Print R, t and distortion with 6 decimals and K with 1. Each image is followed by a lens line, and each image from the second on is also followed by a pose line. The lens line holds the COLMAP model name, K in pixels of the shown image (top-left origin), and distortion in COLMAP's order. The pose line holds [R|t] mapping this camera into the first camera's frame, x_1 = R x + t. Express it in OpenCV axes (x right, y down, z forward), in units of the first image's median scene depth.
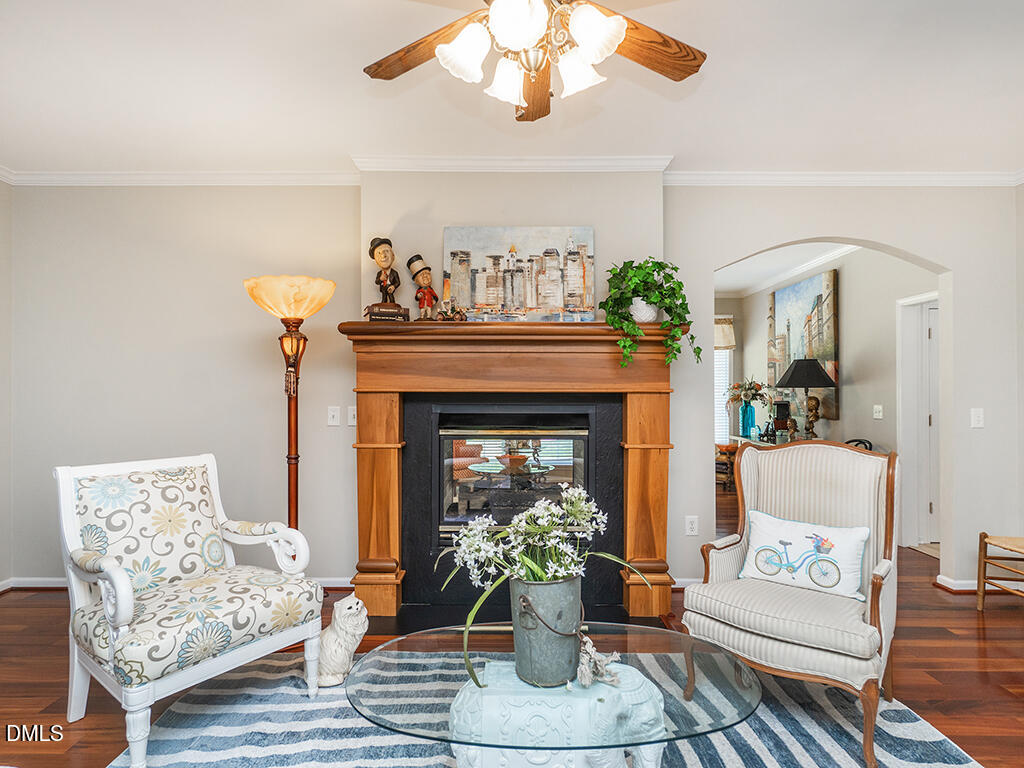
lens RADIAL K [[563.4, 0, 508.9], [0, 563.4, 394.8], [0, 0, 1]] dist [0.001235, -0.000242]
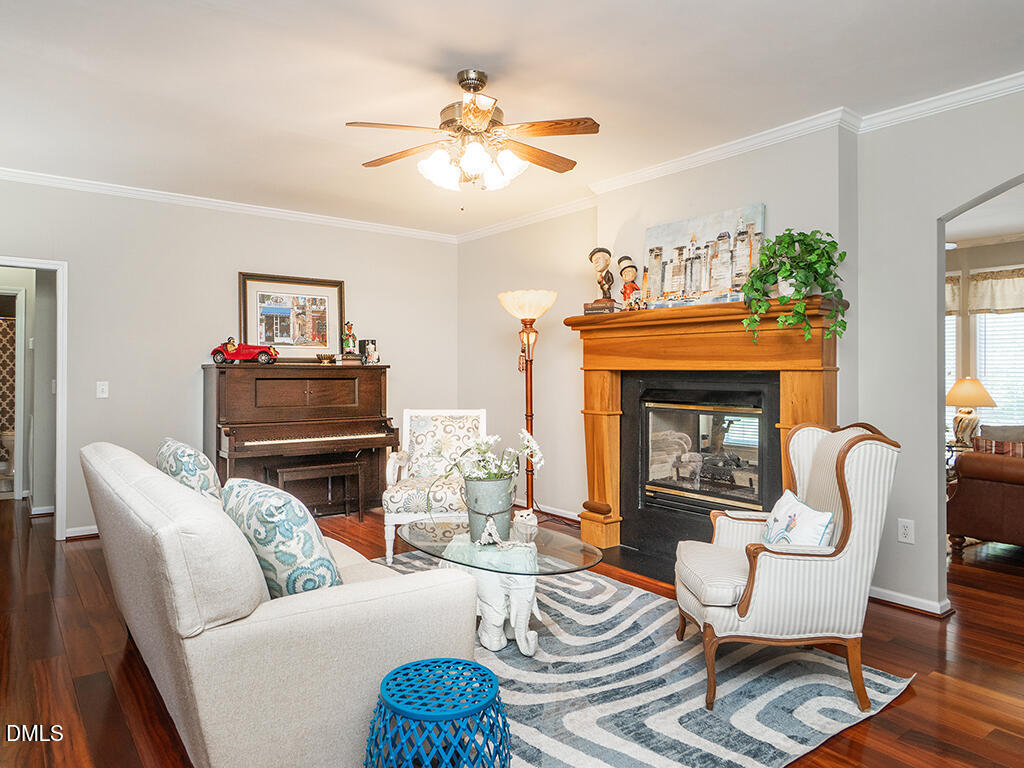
lens RADIAL K [[661.9, 0, 512.0], [0, 661.9, 384.0], [0, 0, 1]] dist [-0.000420, -0.003038]
pose [[0.615371, 0.015868, -0.788078, 0.807112], [-0.007642, 0.999870, 0.014166, 0.006770], [0.788201, -0.002695, 0.615412, -0.062542]]
